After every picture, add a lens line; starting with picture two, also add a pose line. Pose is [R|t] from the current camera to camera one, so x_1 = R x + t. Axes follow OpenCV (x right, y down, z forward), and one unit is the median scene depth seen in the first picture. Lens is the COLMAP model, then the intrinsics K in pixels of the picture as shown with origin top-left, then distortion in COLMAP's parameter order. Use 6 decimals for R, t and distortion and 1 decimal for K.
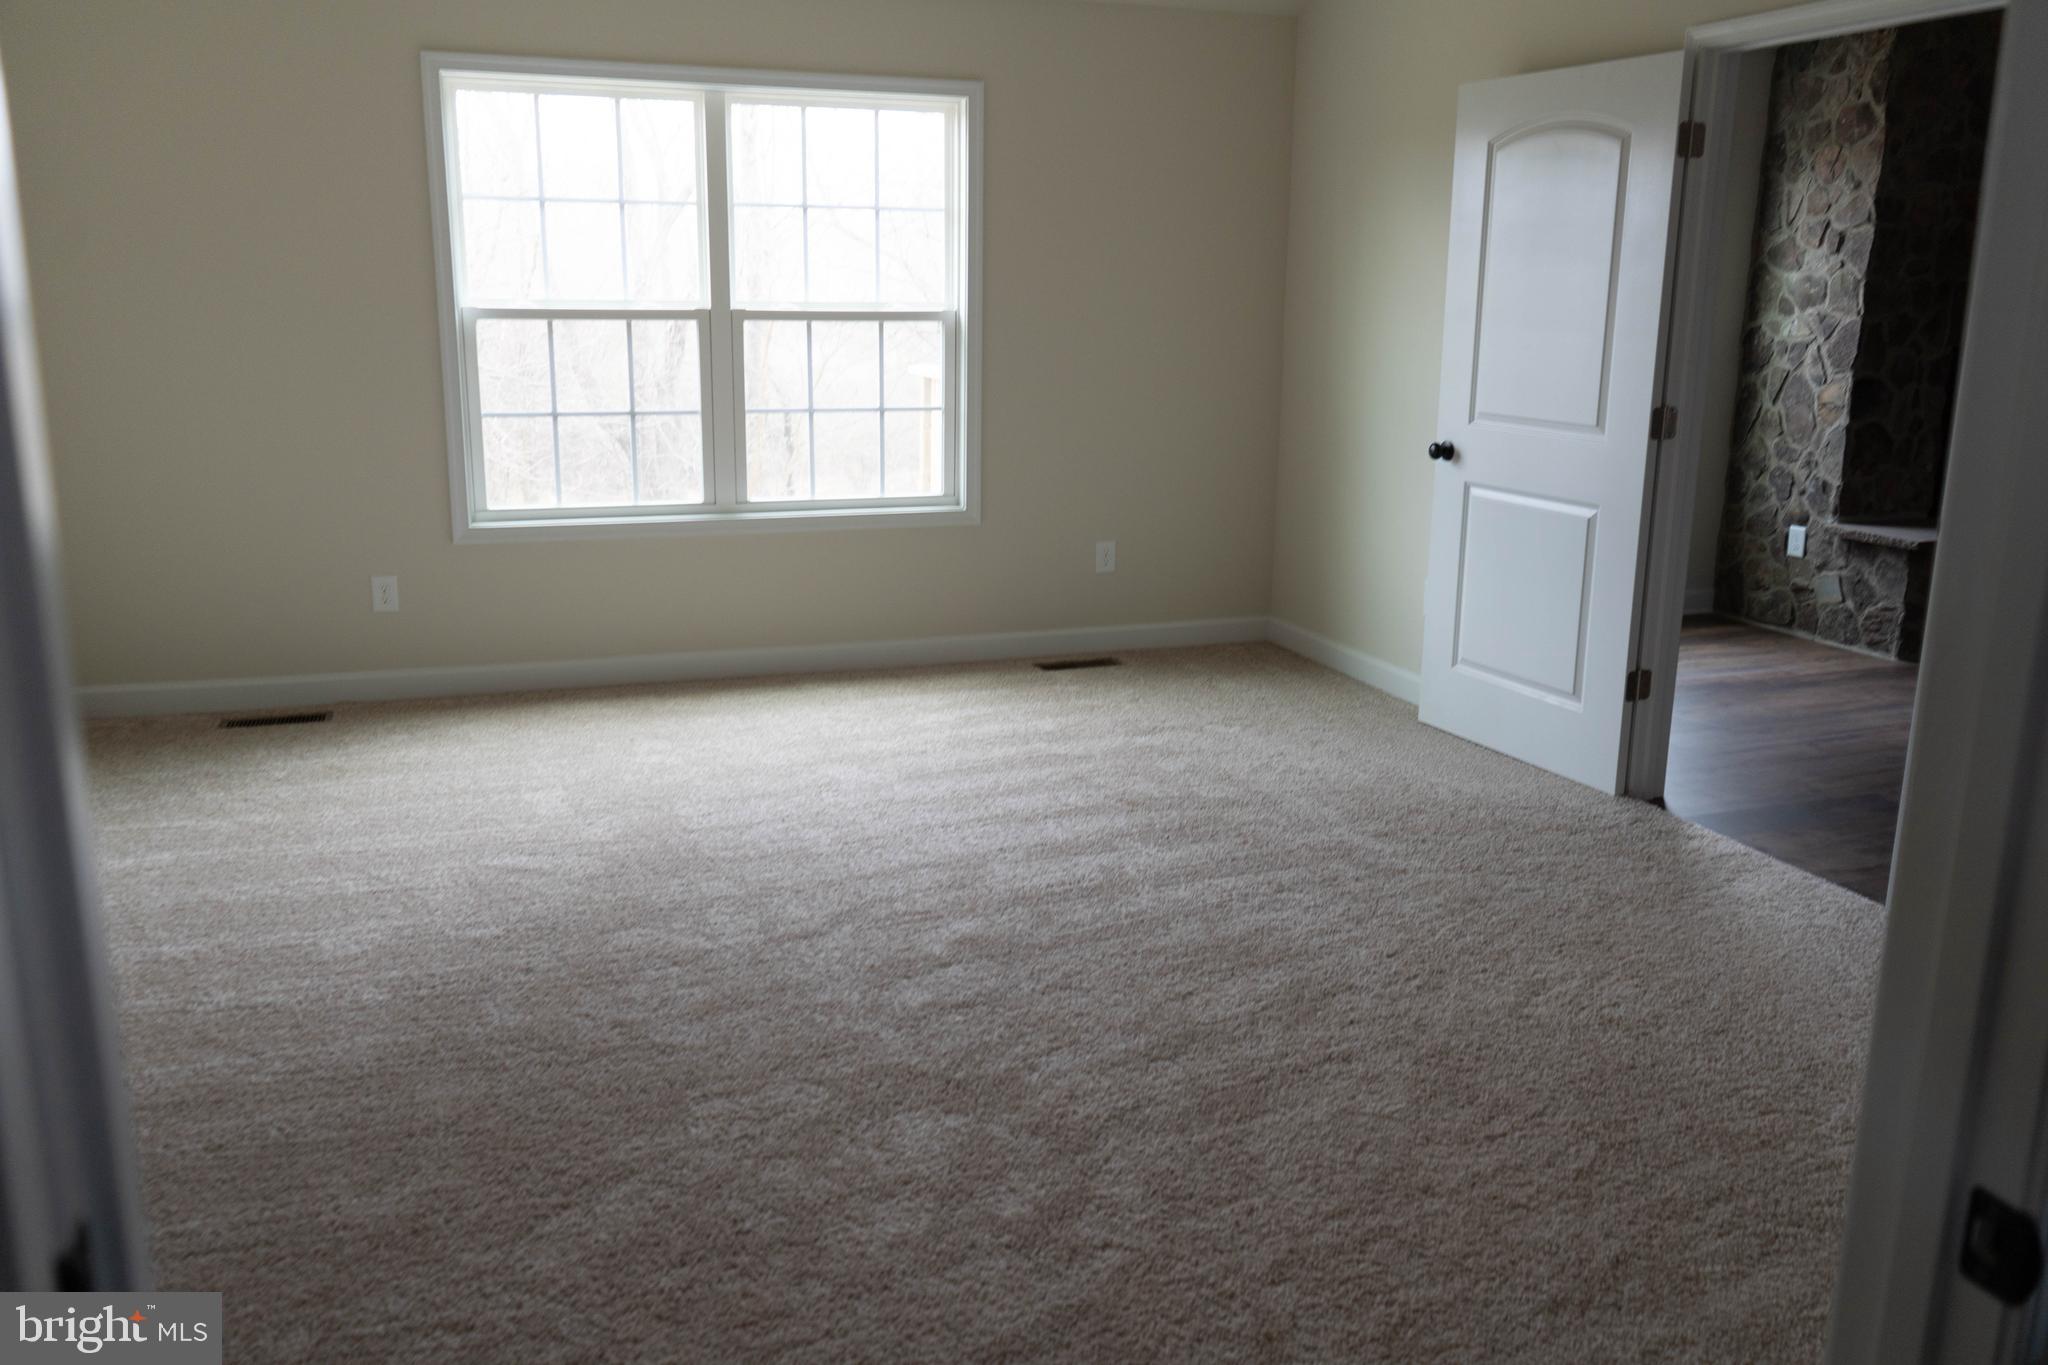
lens RADIAL K [[1642.7, 0, 1024.0], [0, 1642.7, 682.5], [0, 0, 1]] dist [-0.001703, 0.000153]
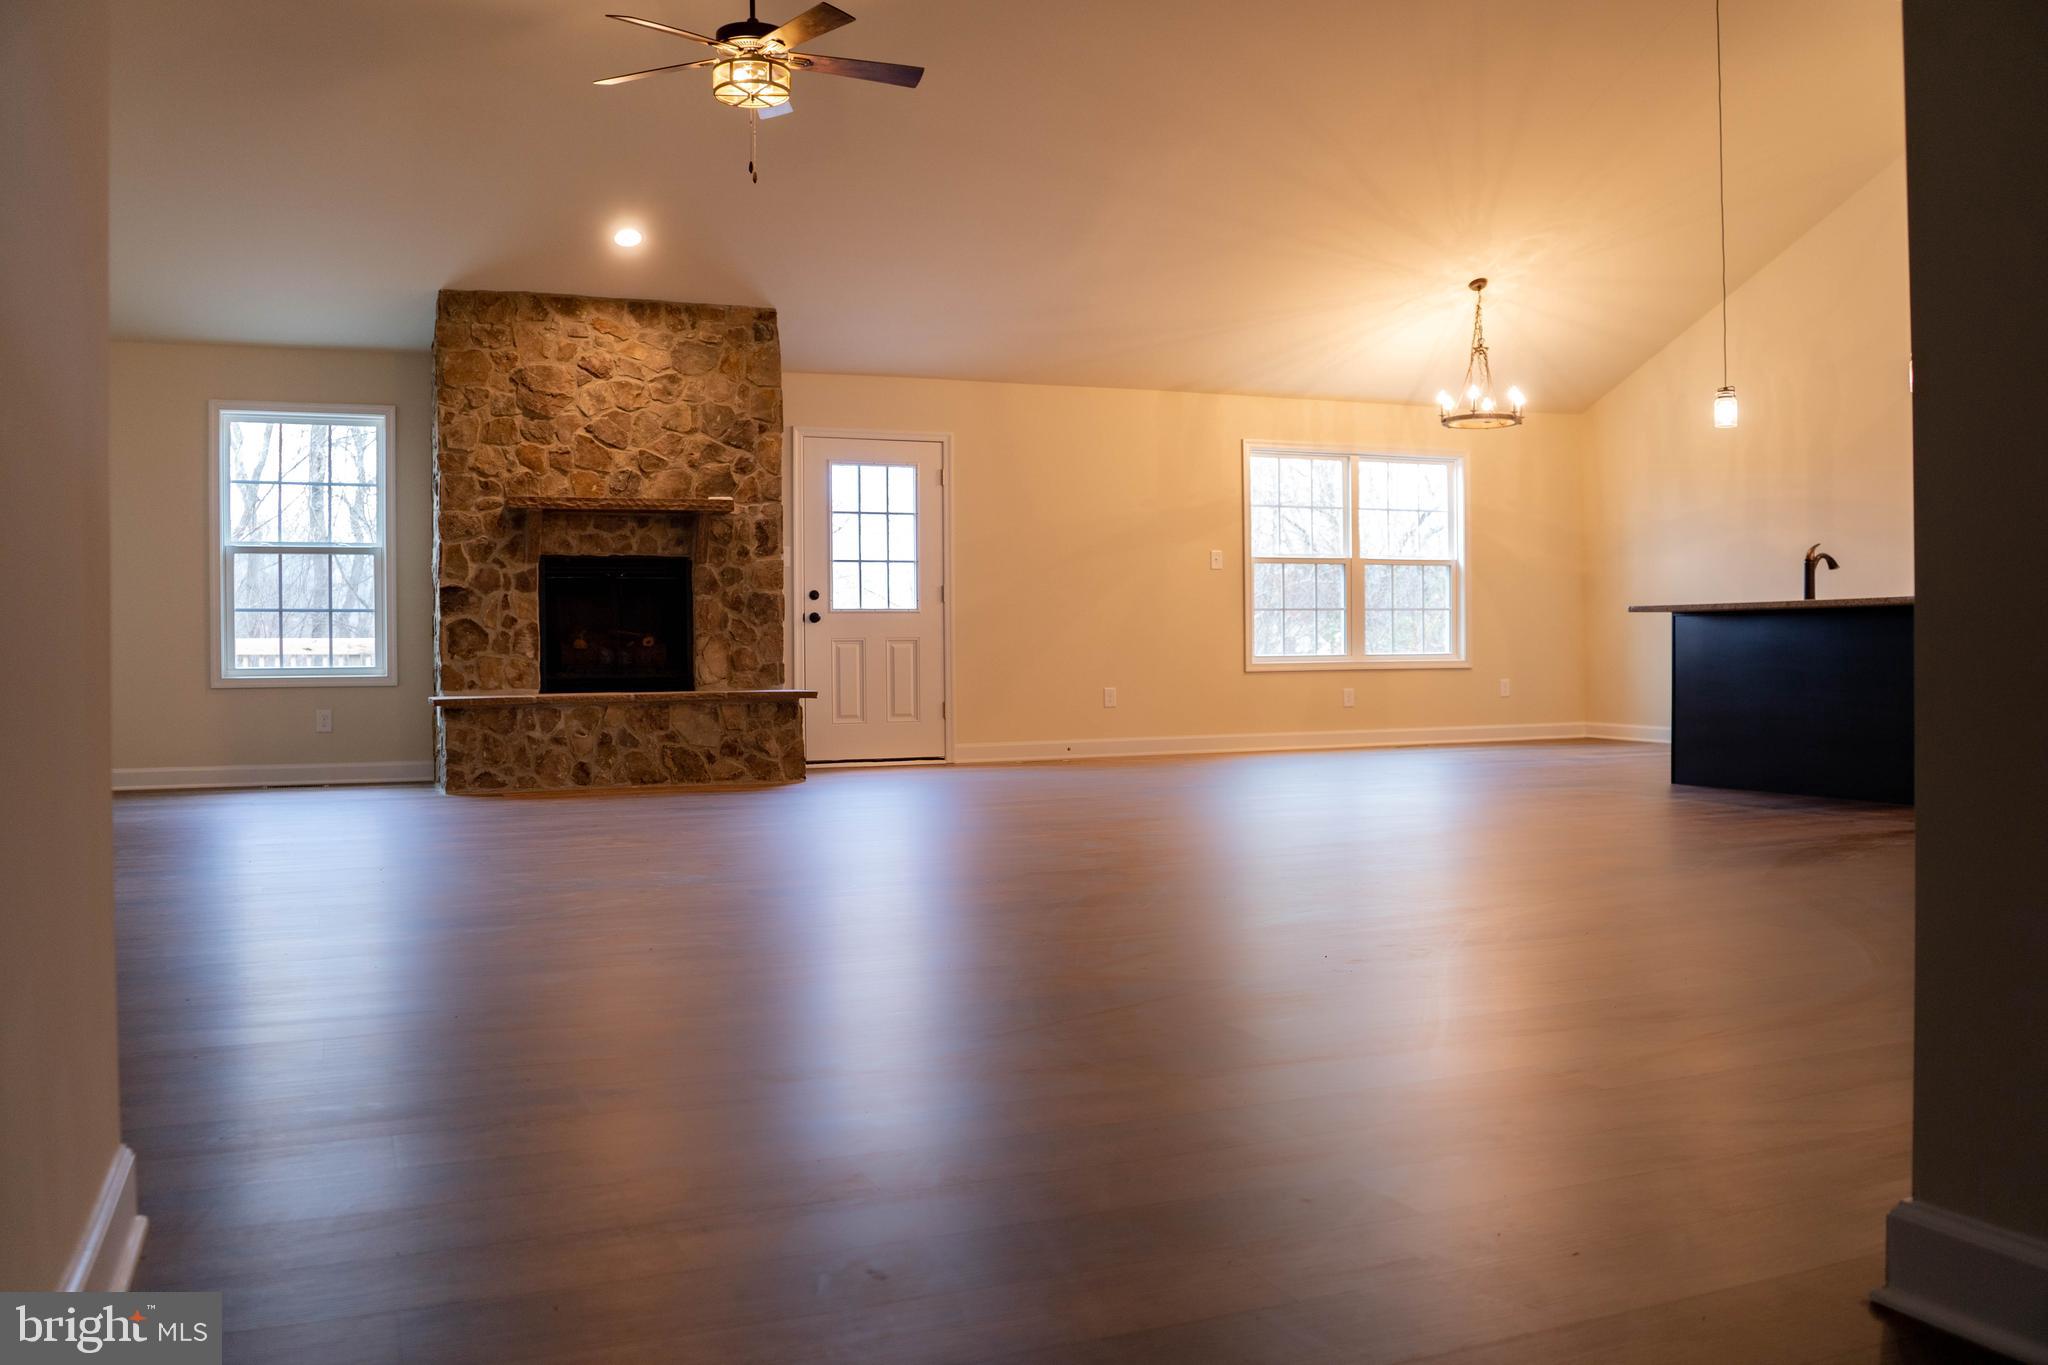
lens RADIAL K [[1683.3, 0, 1024.0], [0, 1683.3, 682.5], [0, 0, 1]] dist [-0.103436, 0.002500]
pose [[0.952769, -0.006438, -0.303628, 1.103688], [-0.056375, 0.978649, -0.197654, 0.104636], [0.298418, 0.205435, 0.932064, -0.073761]]
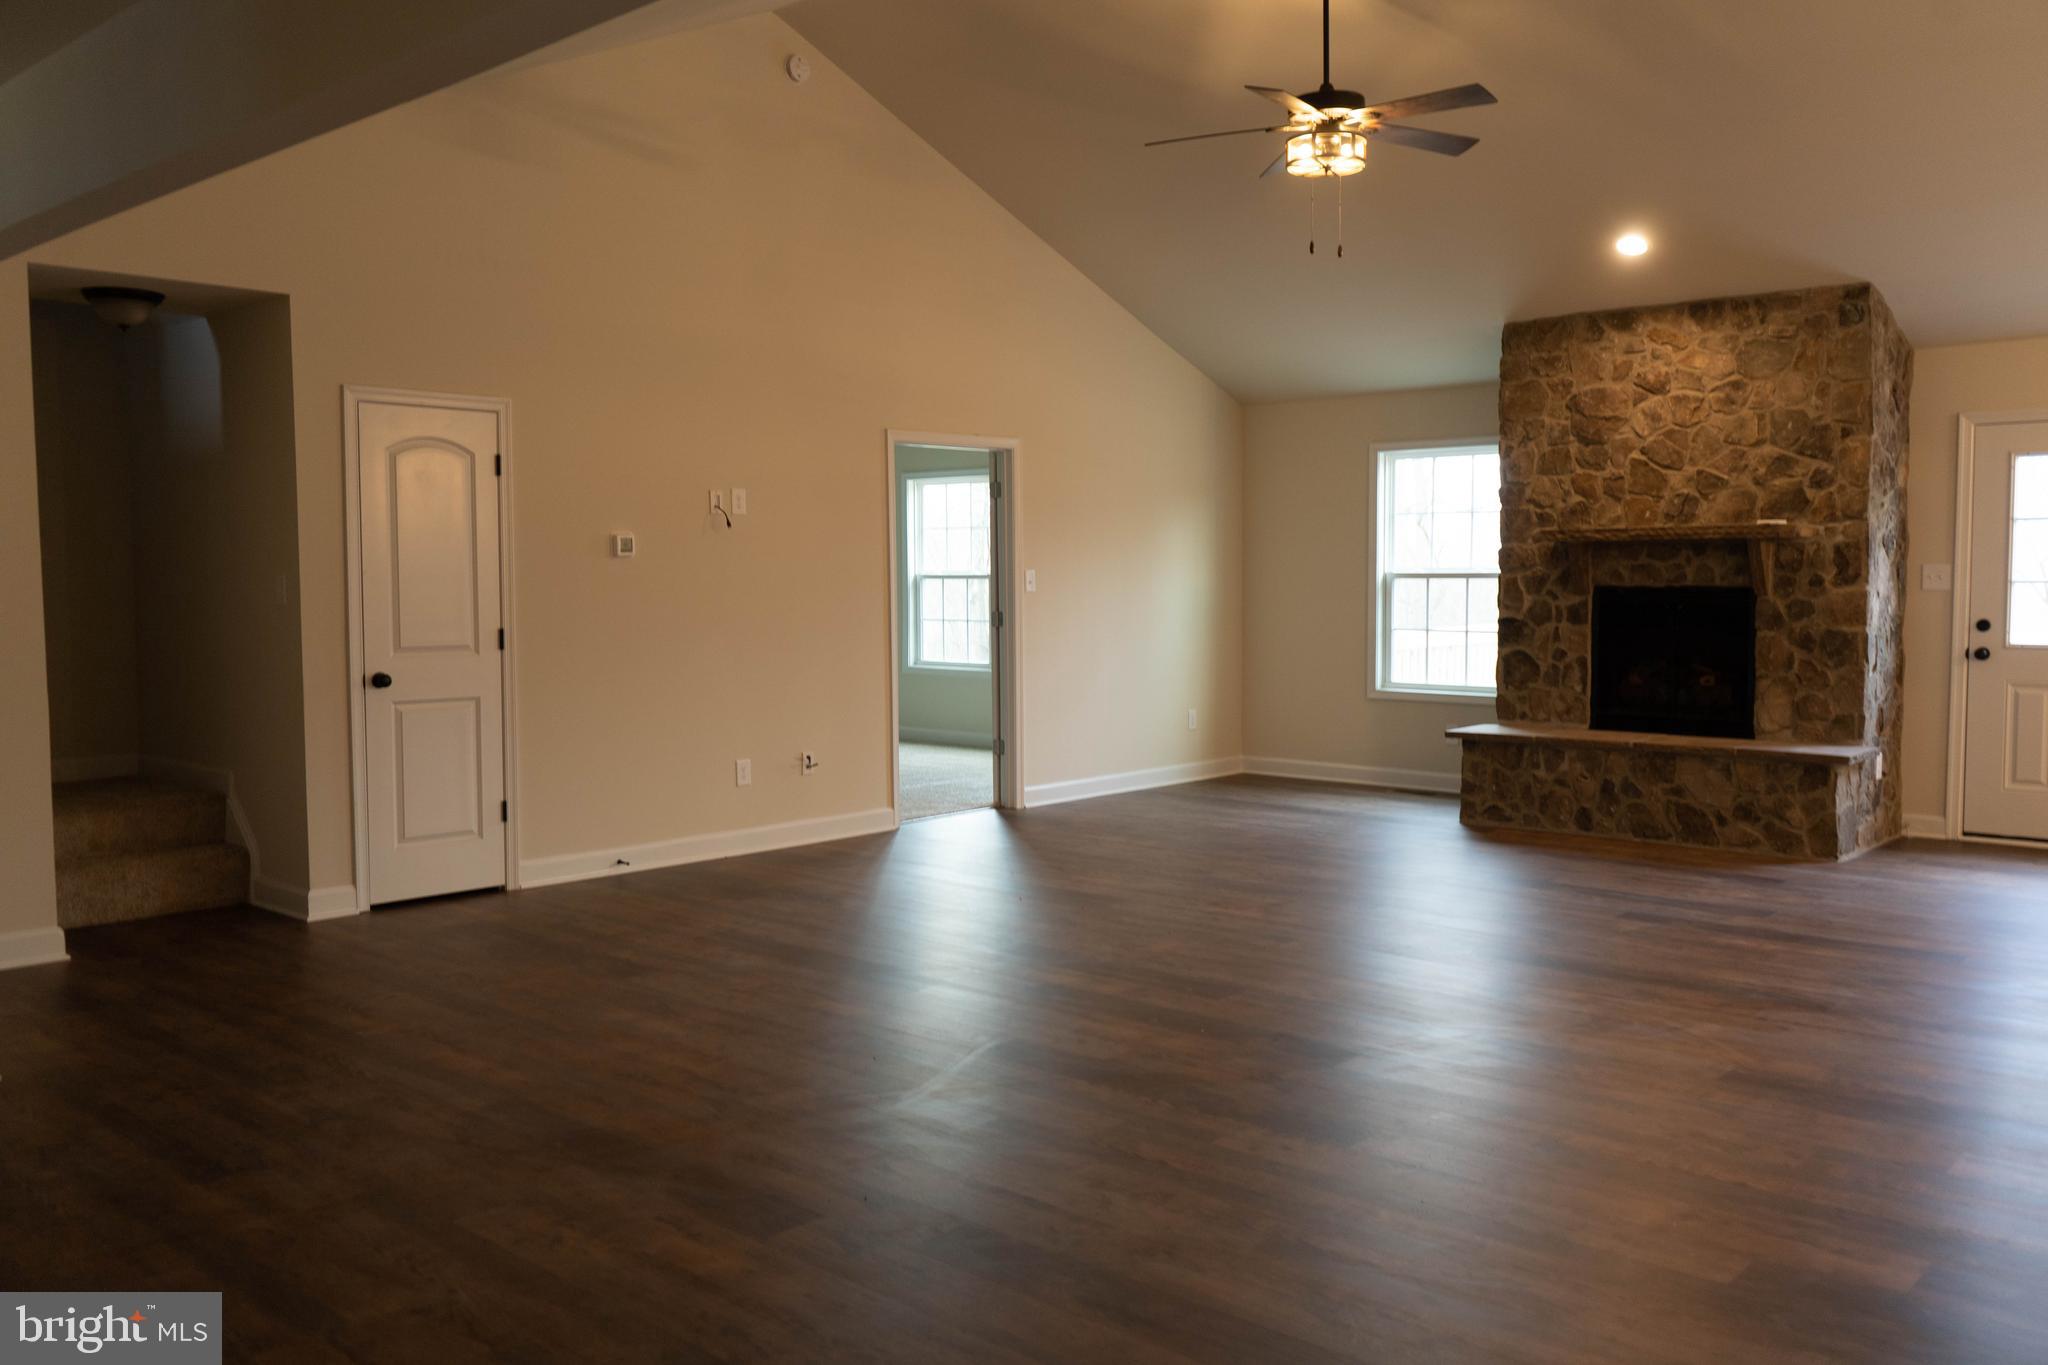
lens RADIAL K [[1642.7, 0, 1024.0], [0, 1642.7, 682.5], [0, 0, 1]] dist [-0.001703, 0.000153]
pose [[0.138826, 0.060008, -0.988497, 1.456297], [-0.216969, 0.975755, 0.028763, -0.069499], [0.966257, 0.210480, 0.148480, 0.347871]]
